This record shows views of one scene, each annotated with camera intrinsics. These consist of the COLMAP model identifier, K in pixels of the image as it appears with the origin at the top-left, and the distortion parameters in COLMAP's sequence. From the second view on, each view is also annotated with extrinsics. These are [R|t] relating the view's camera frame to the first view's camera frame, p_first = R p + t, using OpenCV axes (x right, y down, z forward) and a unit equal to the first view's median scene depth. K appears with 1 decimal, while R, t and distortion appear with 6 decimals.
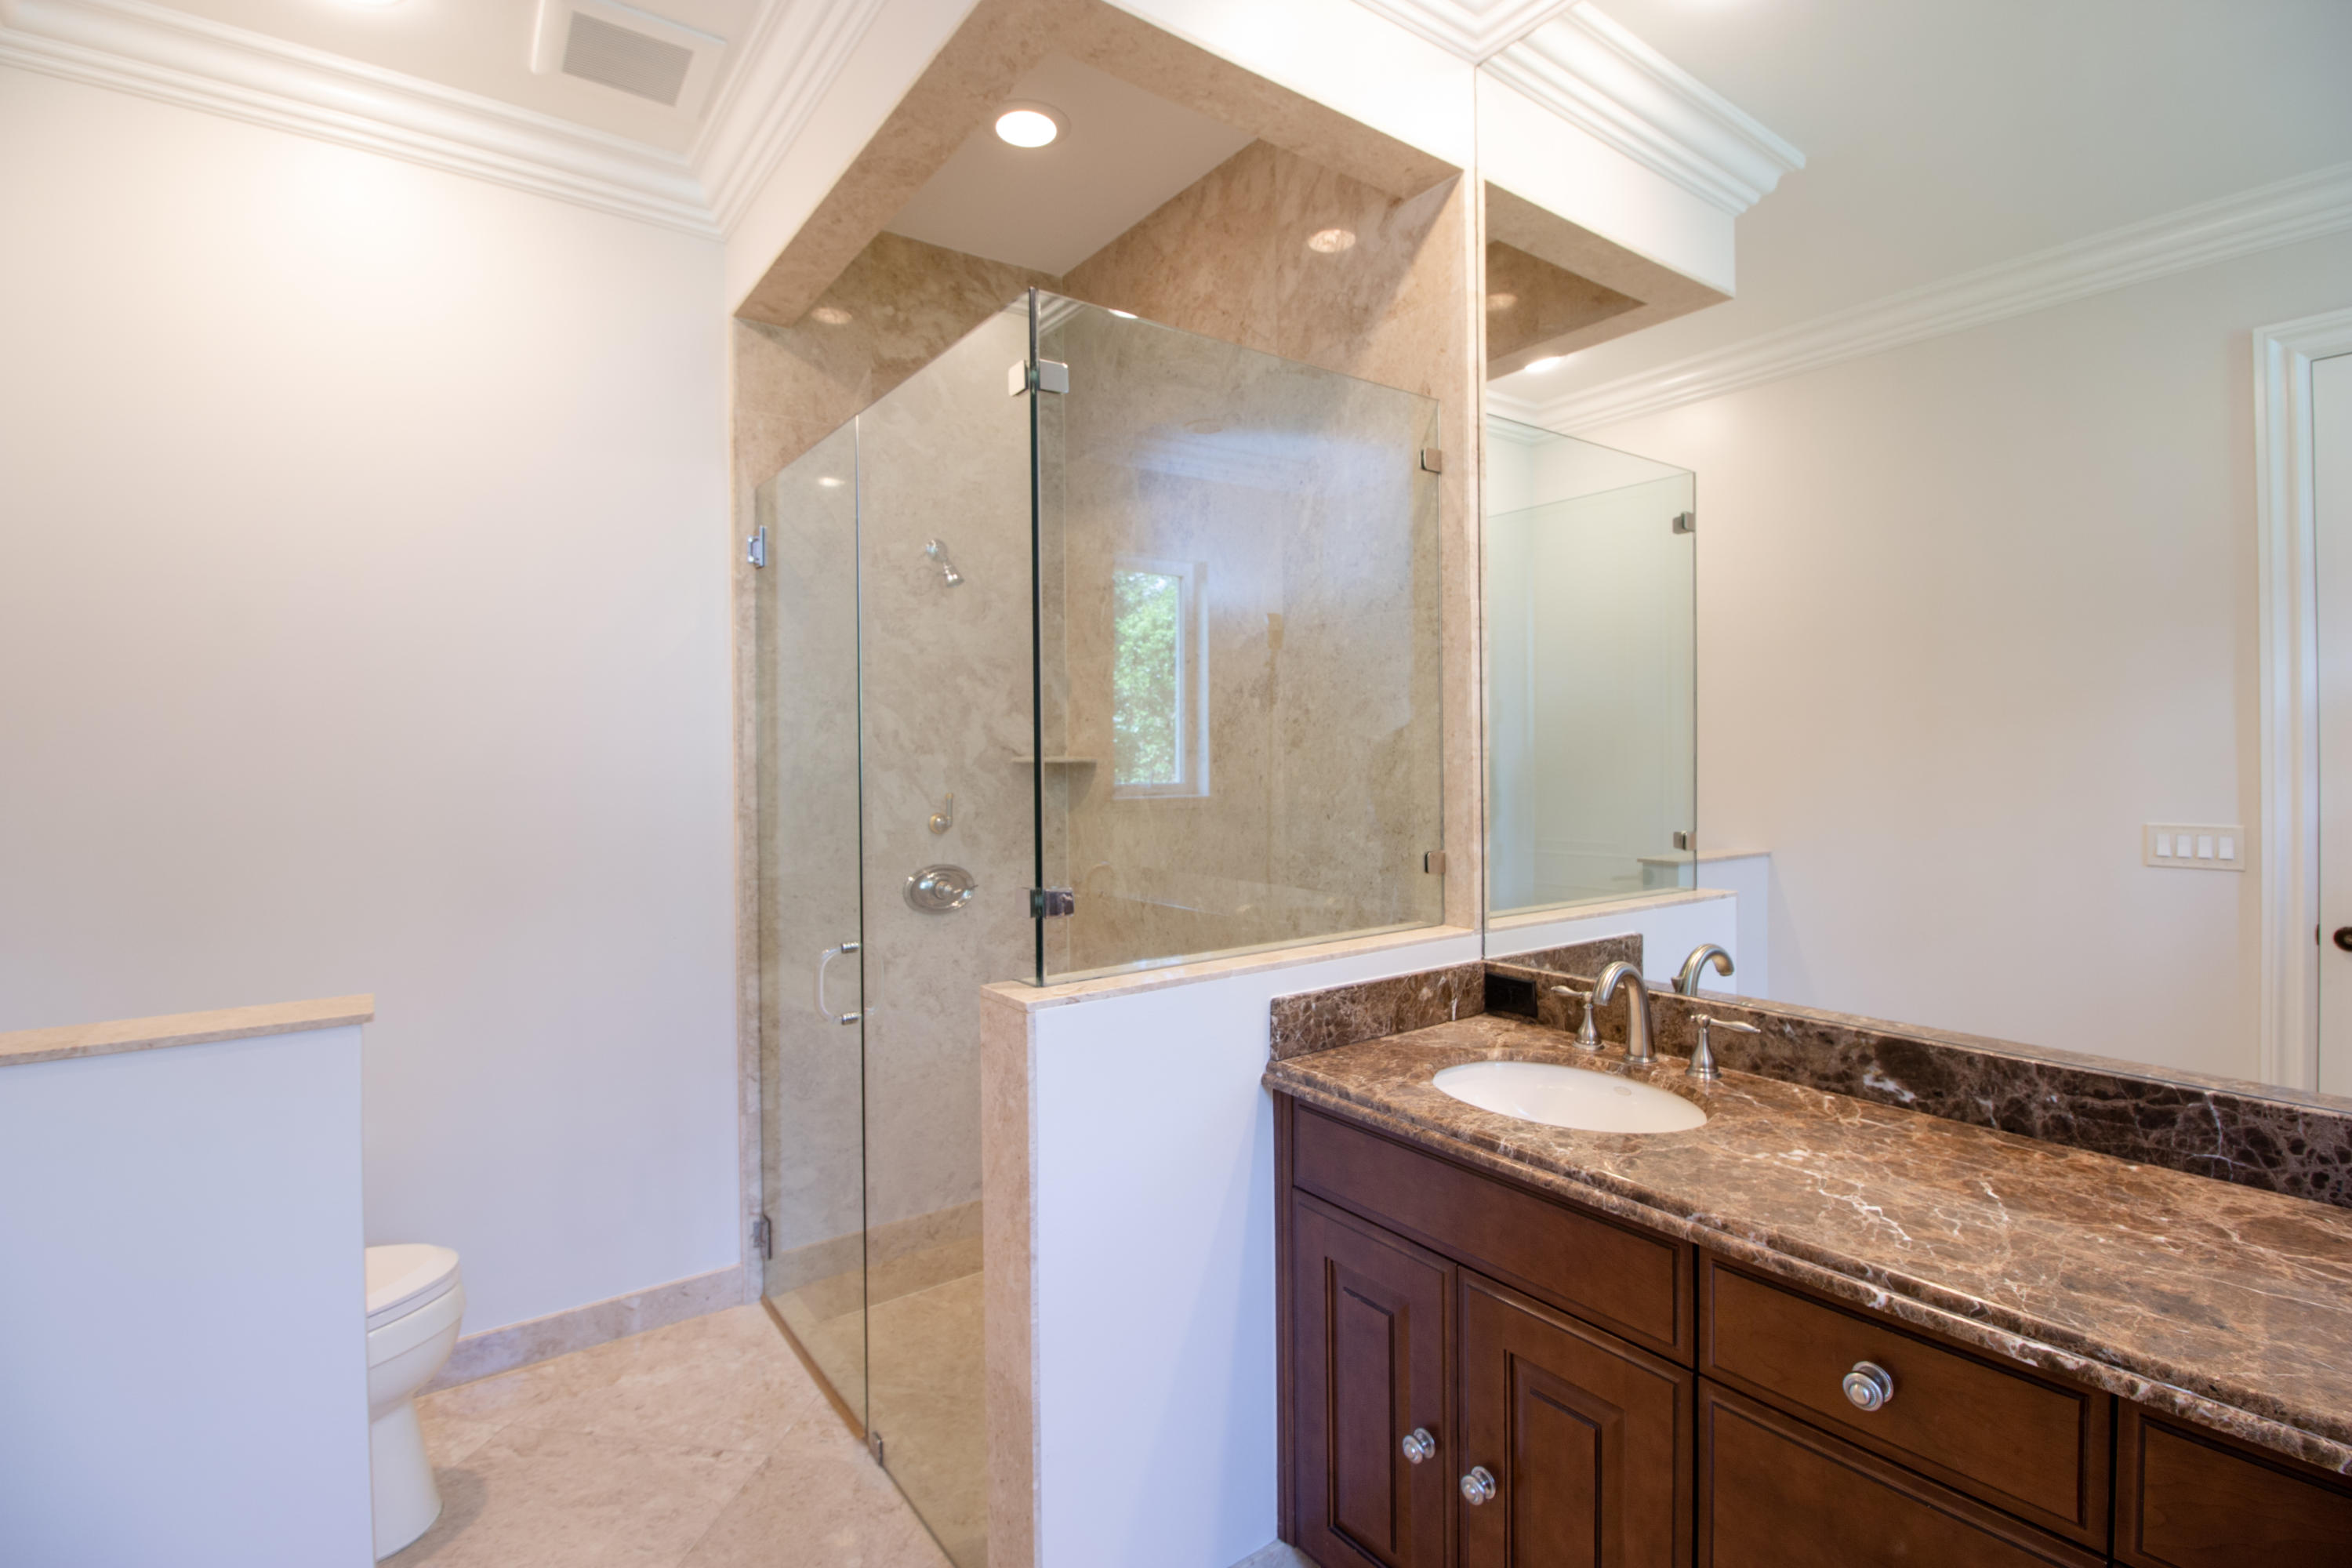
lens RADIAL K [[1088.8, 0, 1154.8], [0, 1088.8, 757.0], [0, 0, 1]] dist [0.001788, -0.012675]
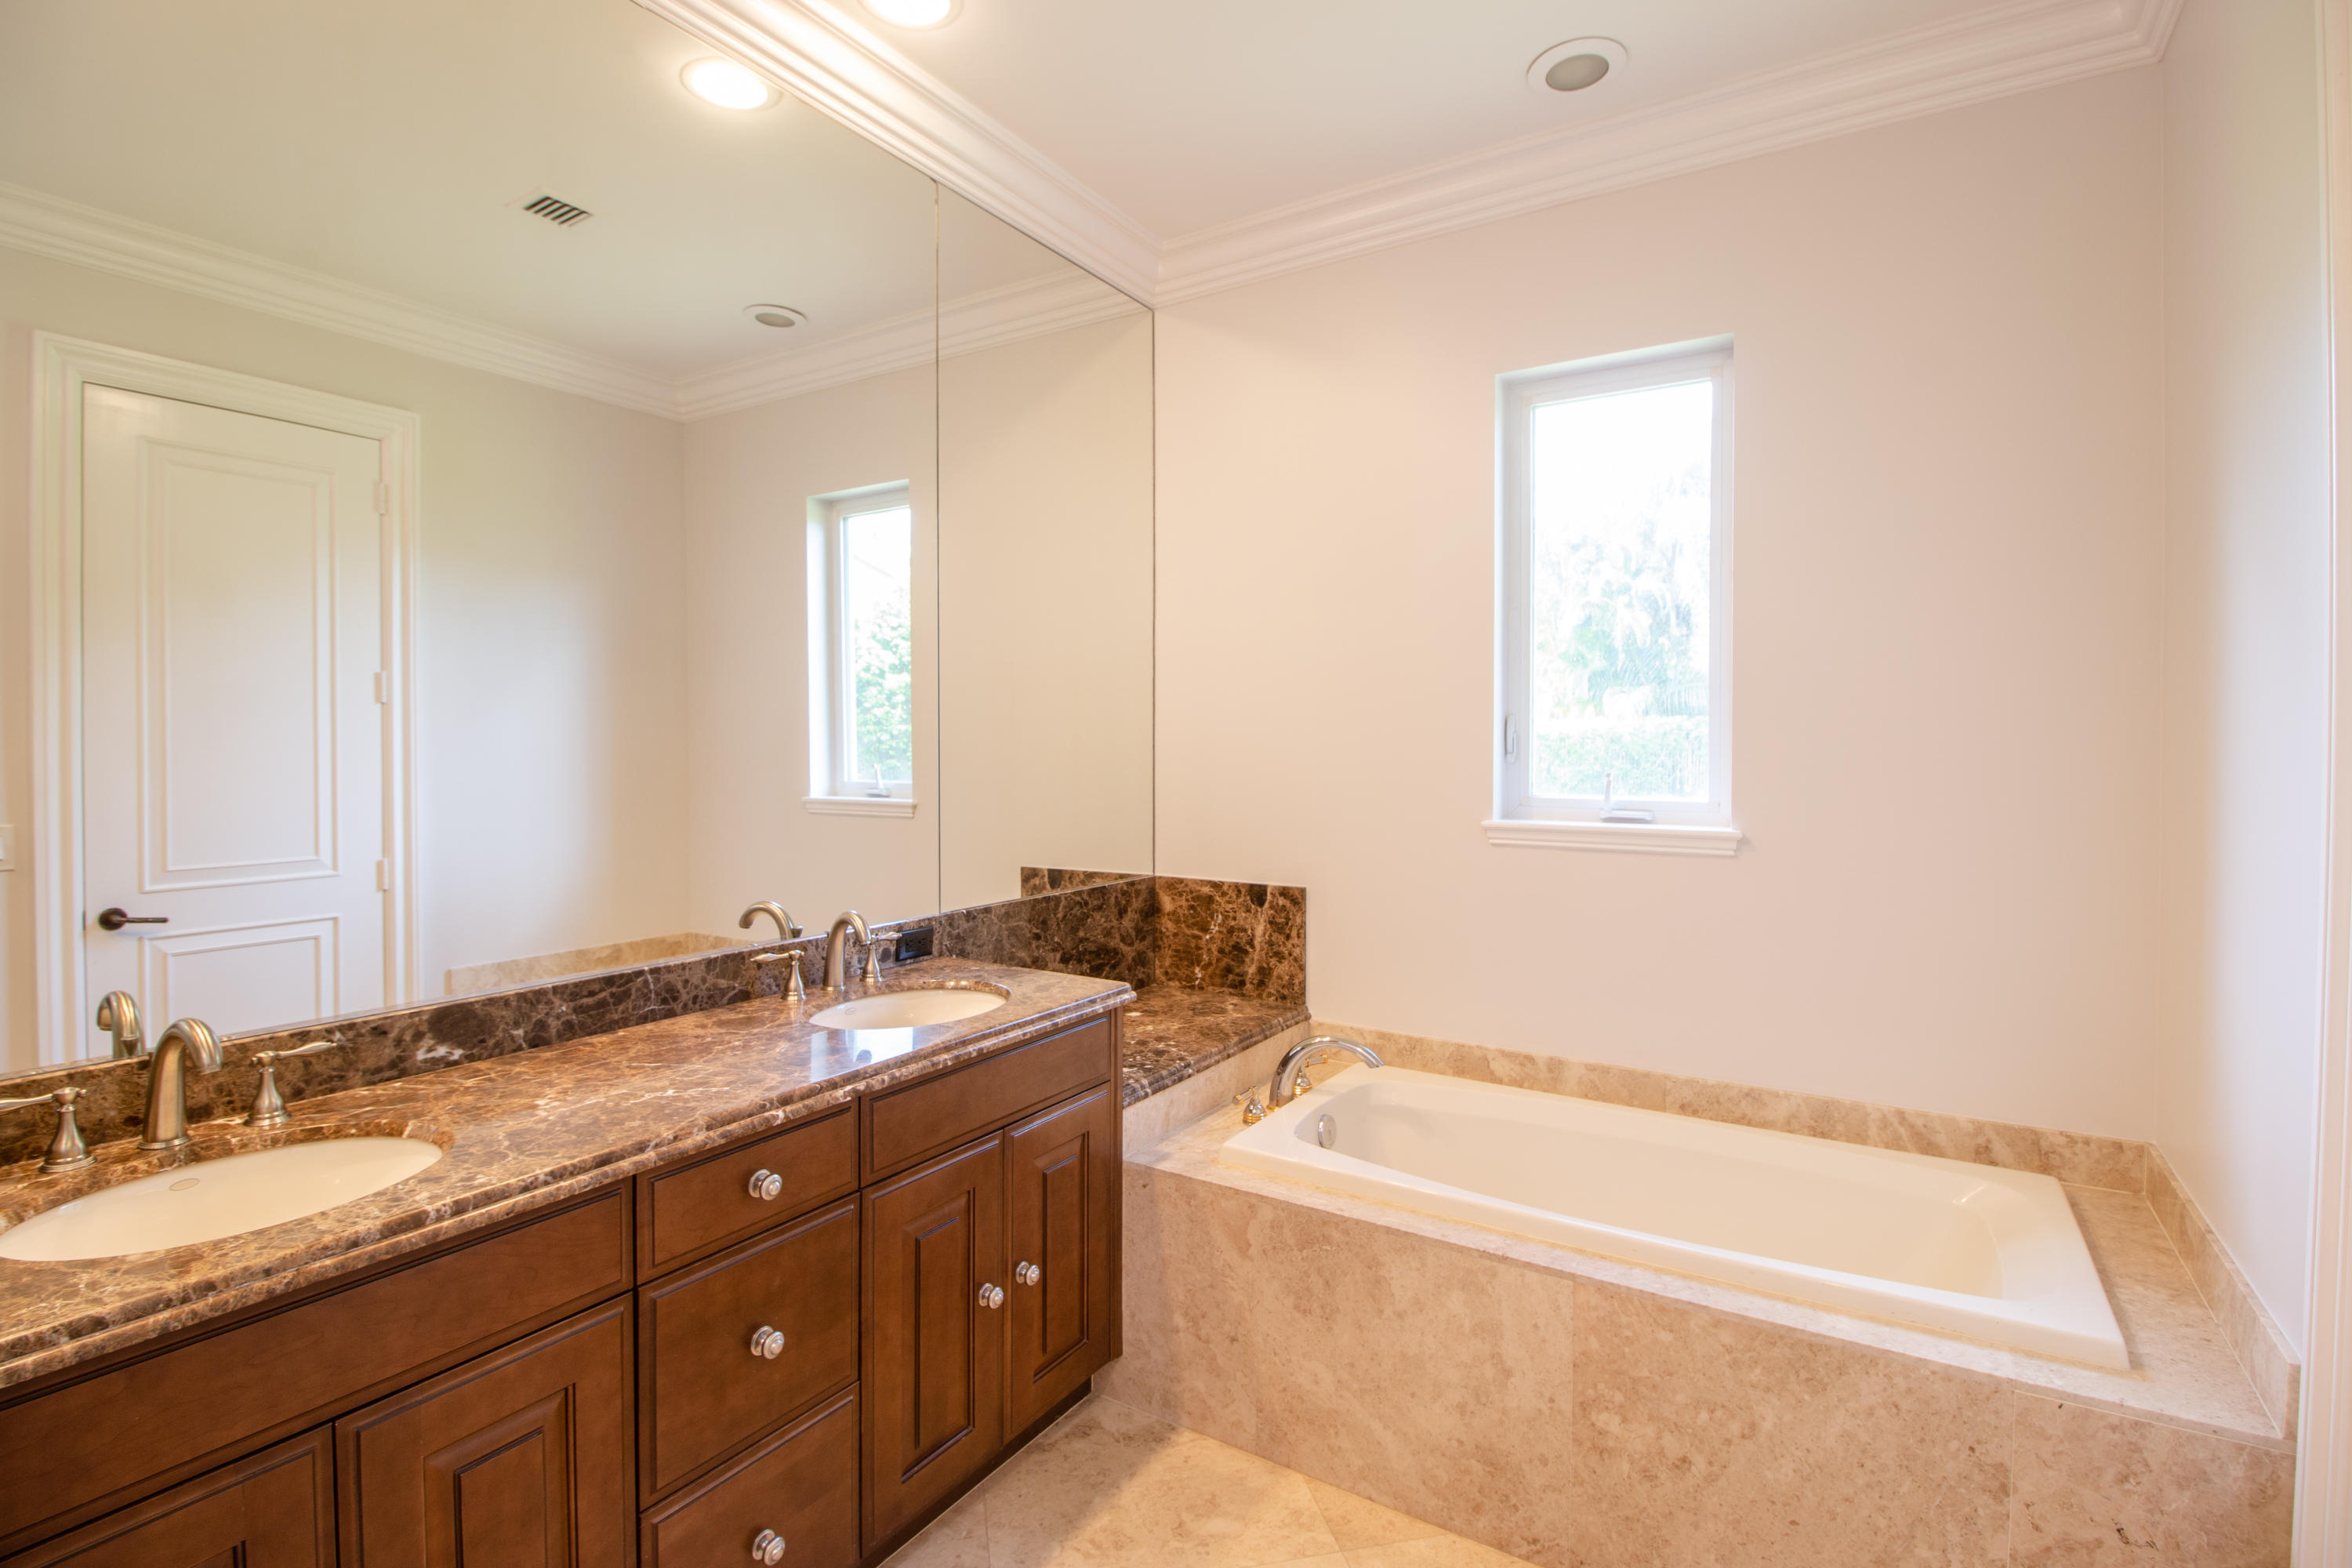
lens RADIAL K [[1088.8, 0, 1154.8], [0, 1088.8, 757.0], [0, 0, 1]] dist [0.001788, -0.012675]
pose [[-0.353981, -0.000894, 0.935252, -0.678317], [0.010584, 0.999932, 0.004962, 0.006713], [-0.935193, 0.011655, -0.353948, 0.787102]]
